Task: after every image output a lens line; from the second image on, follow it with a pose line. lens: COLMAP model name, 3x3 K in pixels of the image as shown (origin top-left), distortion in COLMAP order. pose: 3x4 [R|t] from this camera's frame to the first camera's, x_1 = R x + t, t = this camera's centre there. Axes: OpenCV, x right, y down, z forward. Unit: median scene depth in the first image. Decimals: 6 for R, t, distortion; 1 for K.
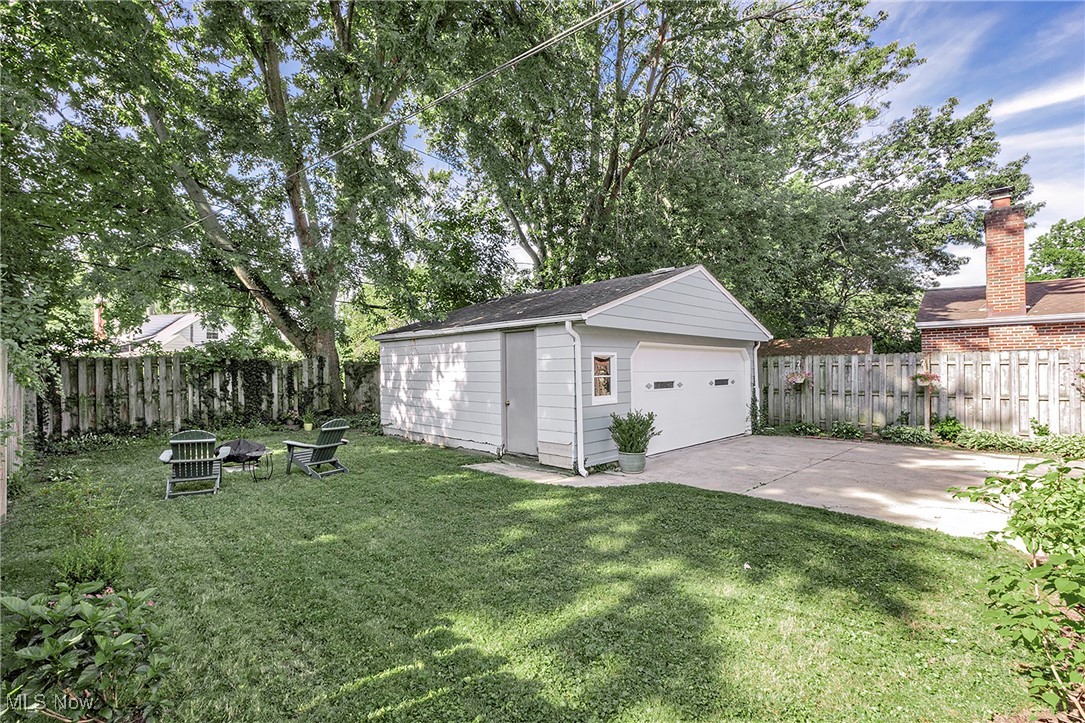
lens RADIAL K [[494.3, 0, 533.8], [0, 494.3, 366.3], [0, 0, 1]] dist [-0.003739, -0.000571]
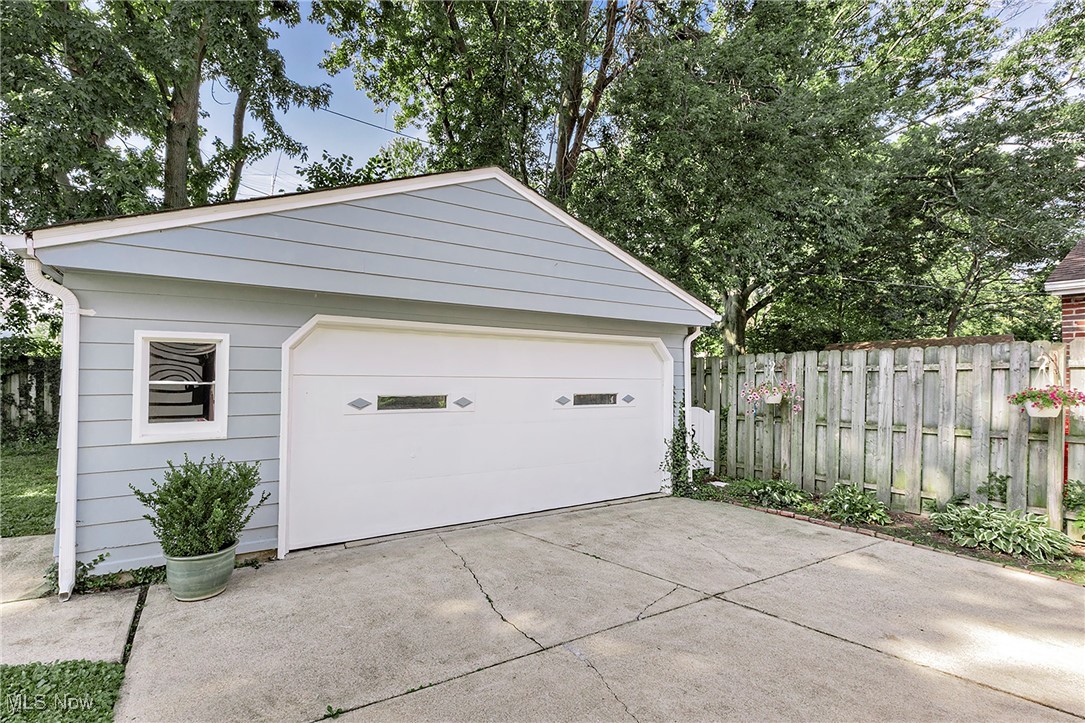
lens RADIAL K [[494.3, 0, 501.6], [0, 494.3, 381.4], [0, 0, 1]] dist [-0.003739, -0.000571]
pose [[0.971488, 0.012595, -0.236754, 0.395340], [-0.010511, 0.999894, 0.010063, 0.007992], [0.236855, -0.007287, 0.971518, 0.432946]]
